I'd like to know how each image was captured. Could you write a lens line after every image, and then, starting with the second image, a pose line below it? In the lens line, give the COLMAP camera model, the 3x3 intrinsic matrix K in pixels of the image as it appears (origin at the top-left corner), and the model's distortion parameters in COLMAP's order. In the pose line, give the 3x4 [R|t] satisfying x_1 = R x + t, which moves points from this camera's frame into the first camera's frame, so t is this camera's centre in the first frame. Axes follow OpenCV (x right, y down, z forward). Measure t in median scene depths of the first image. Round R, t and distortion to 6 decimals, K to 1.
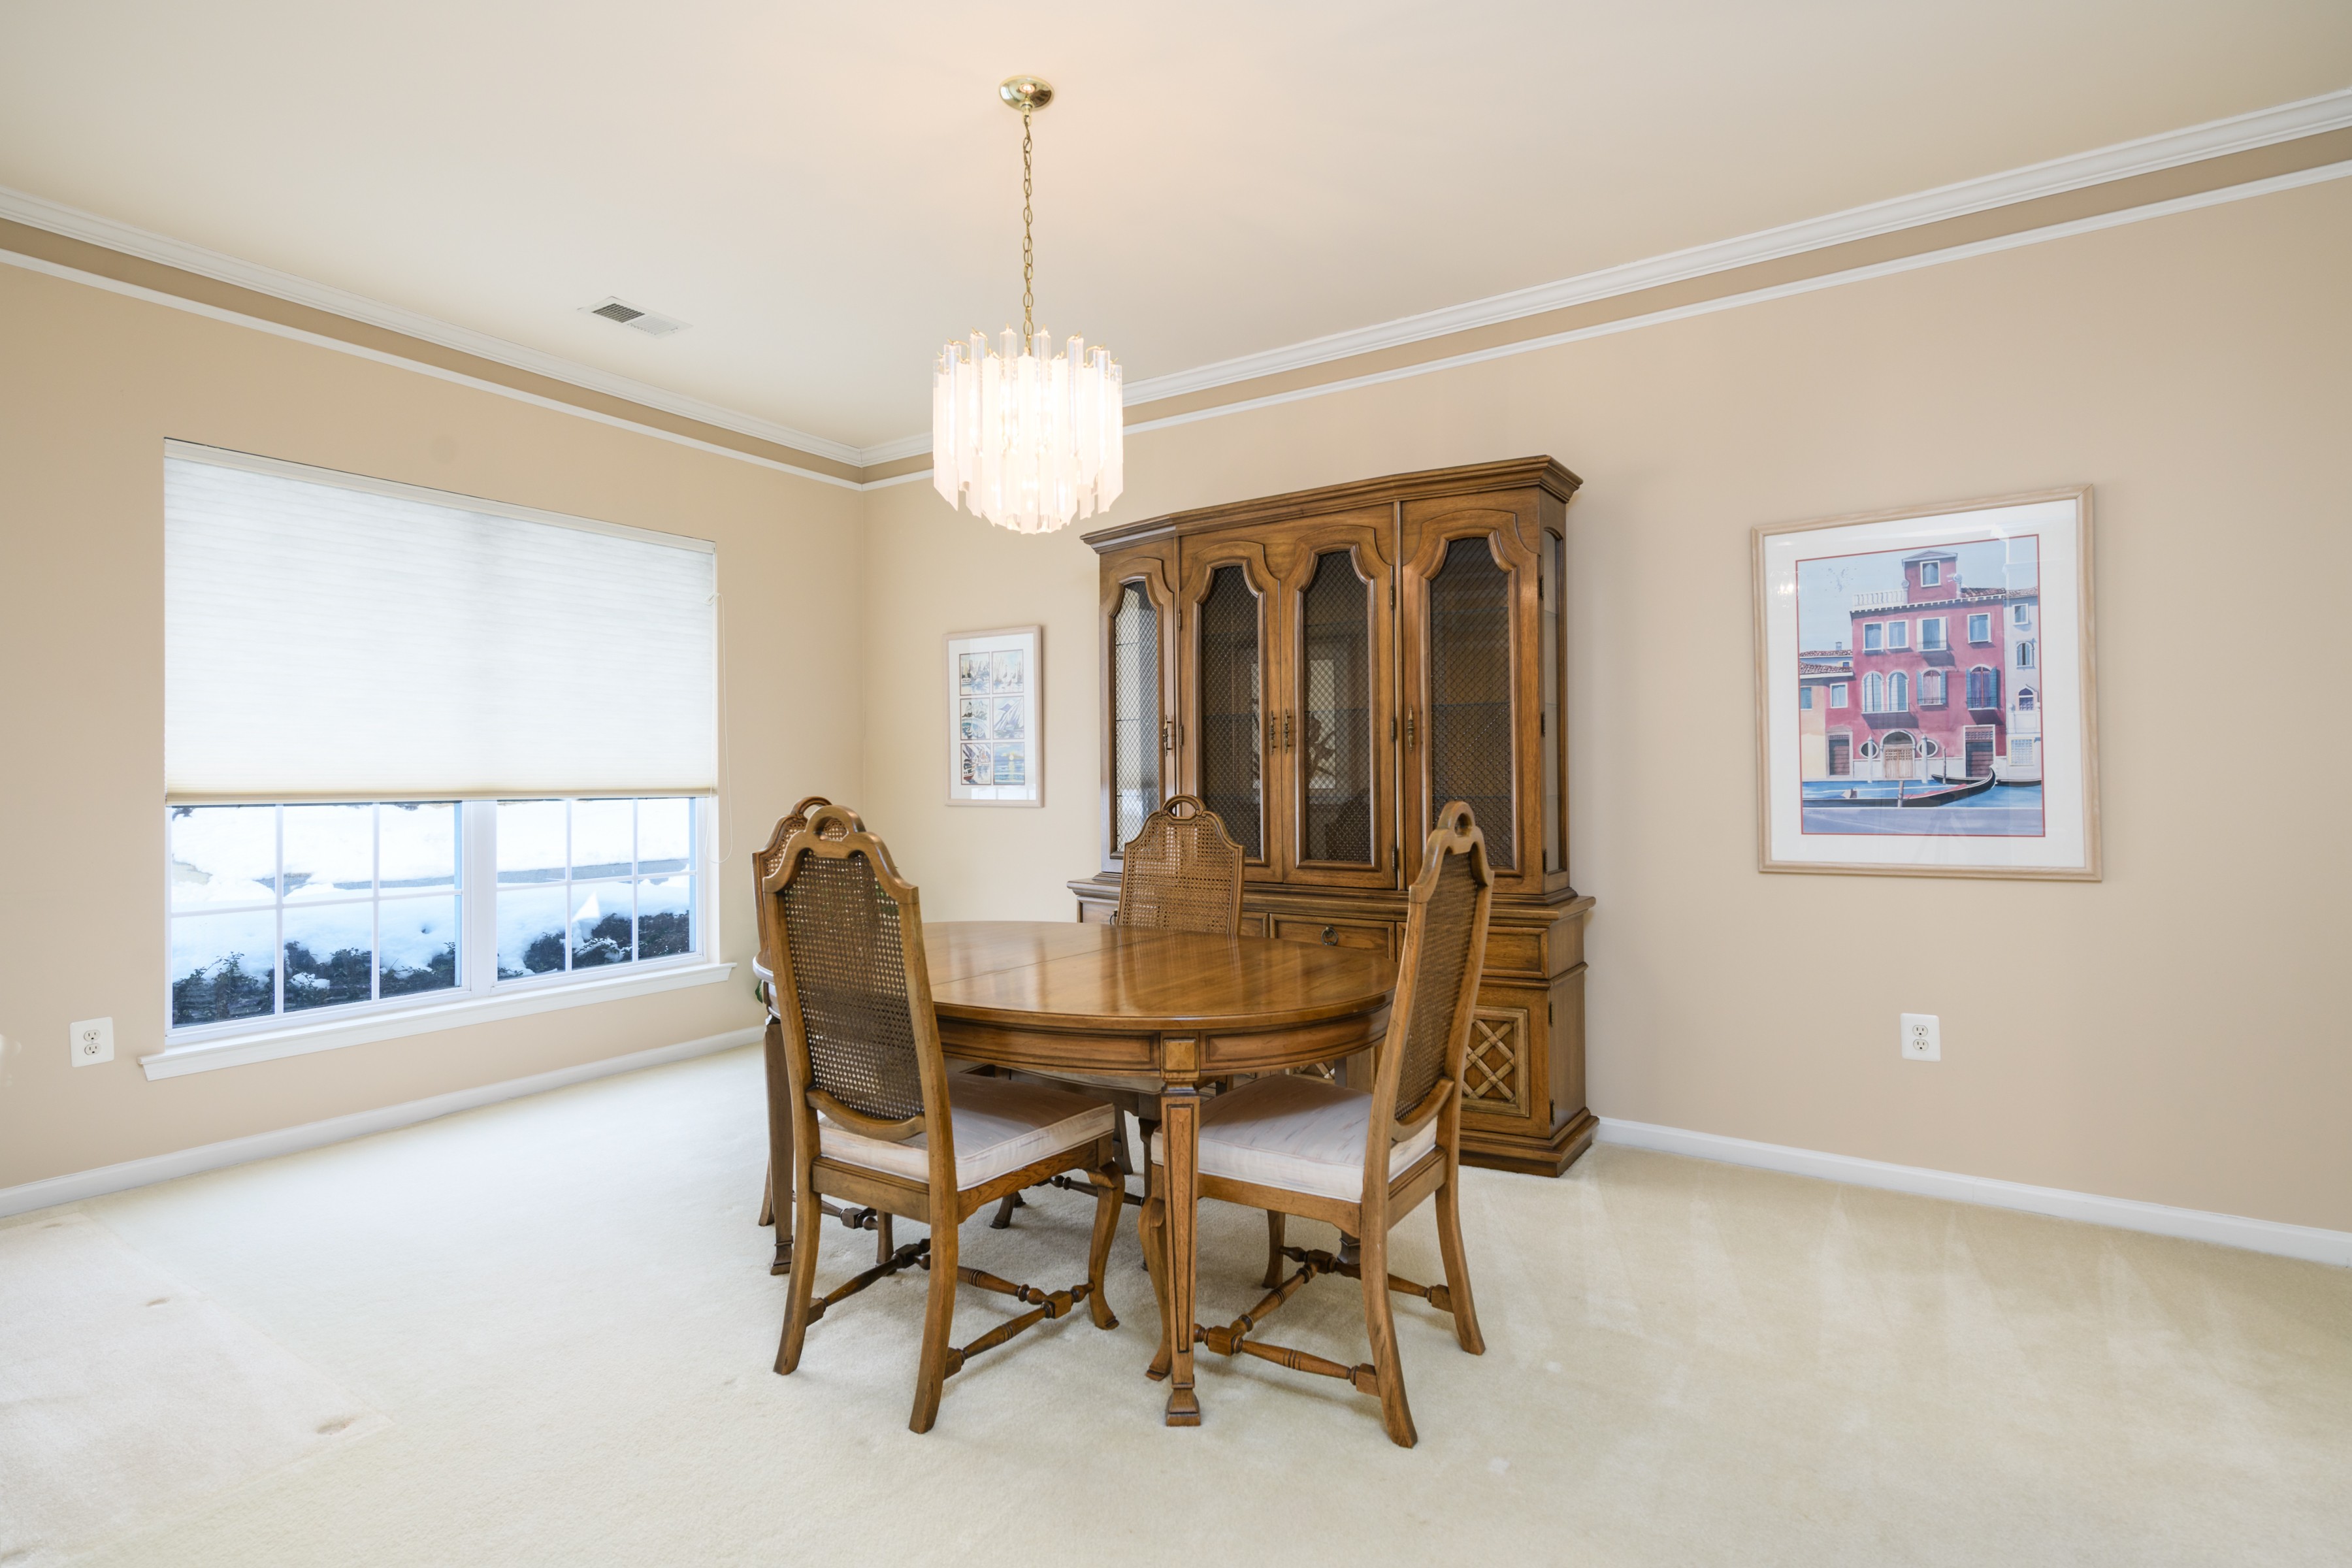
lens RADIAL K [[1222.9, 0, 1179.7], [0, 1222.9, 780.7], [0, 0, 1]] dist [0.002492, -0.000117]
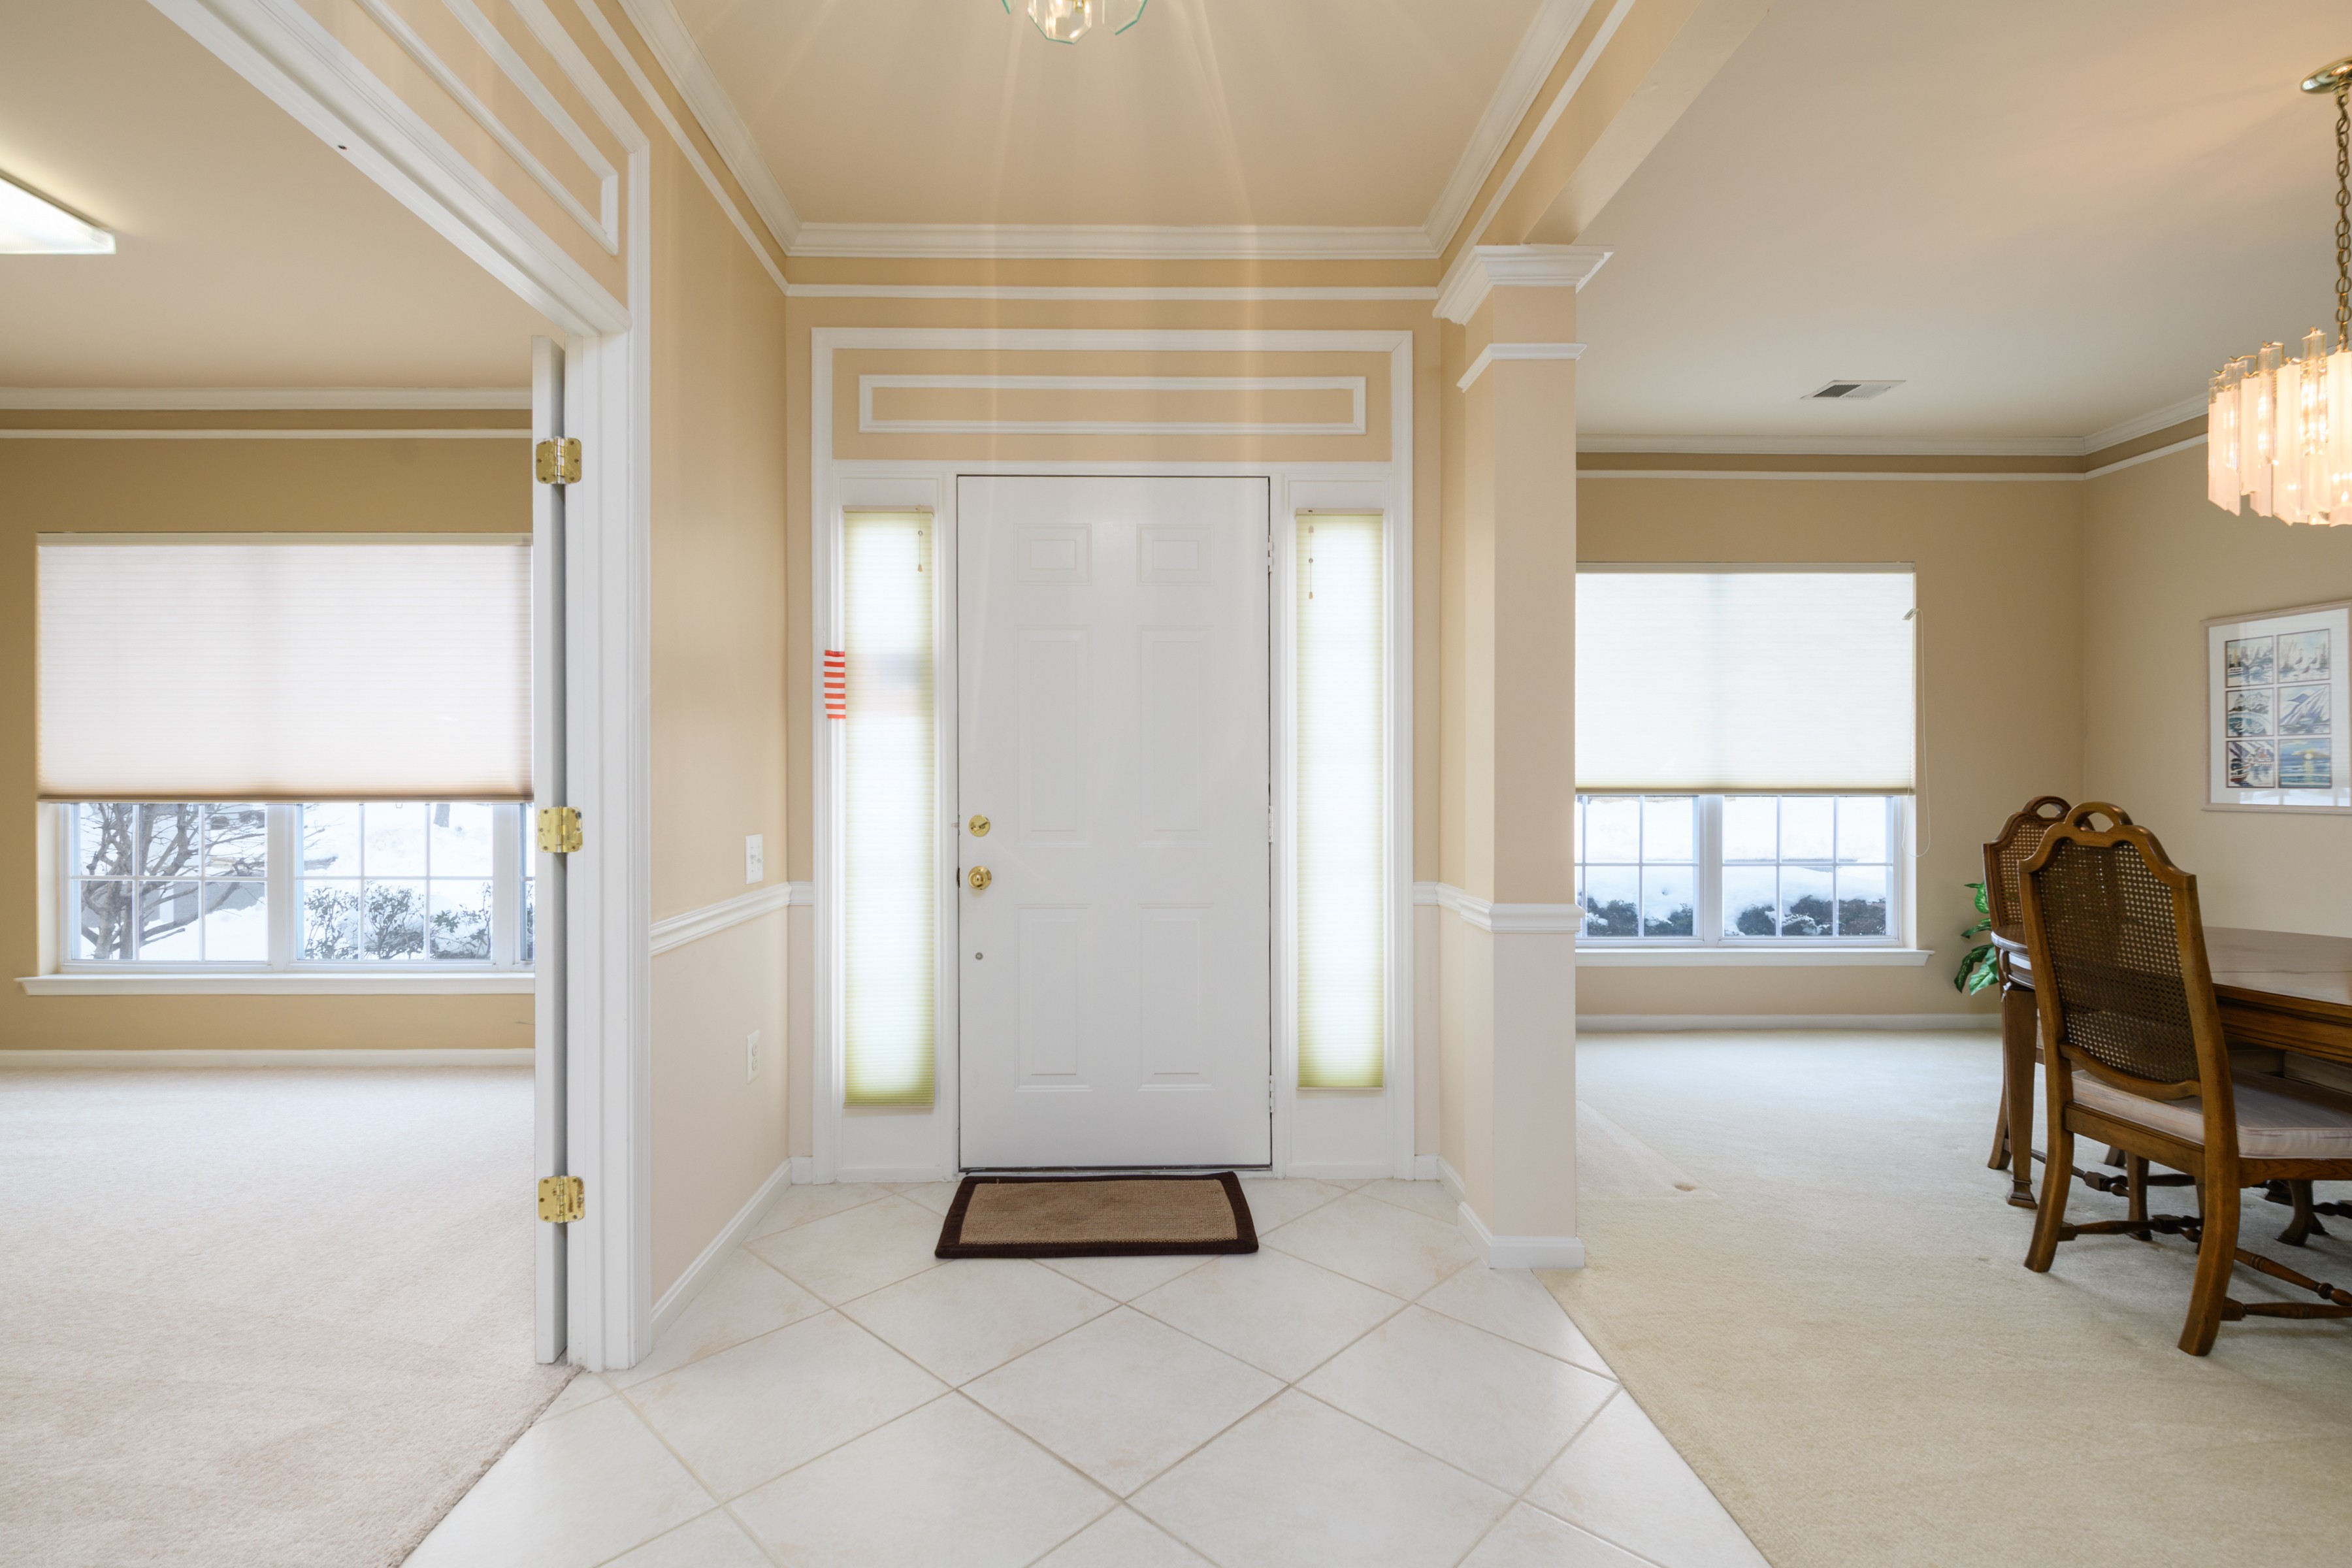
lens RADIAL K [[1082.0, 0, 1132.2], [0, 1082.0, 785.5], [0, 0, 1]] dist [-0.000173, -0.001986]
pose [[0.570956, 0.007300, -0.820948, 0.028656], [-0.004337, 0.999973, 0.005876, 0.001653], [0.820969, 0.000205, 0.570972, -0.247231]]
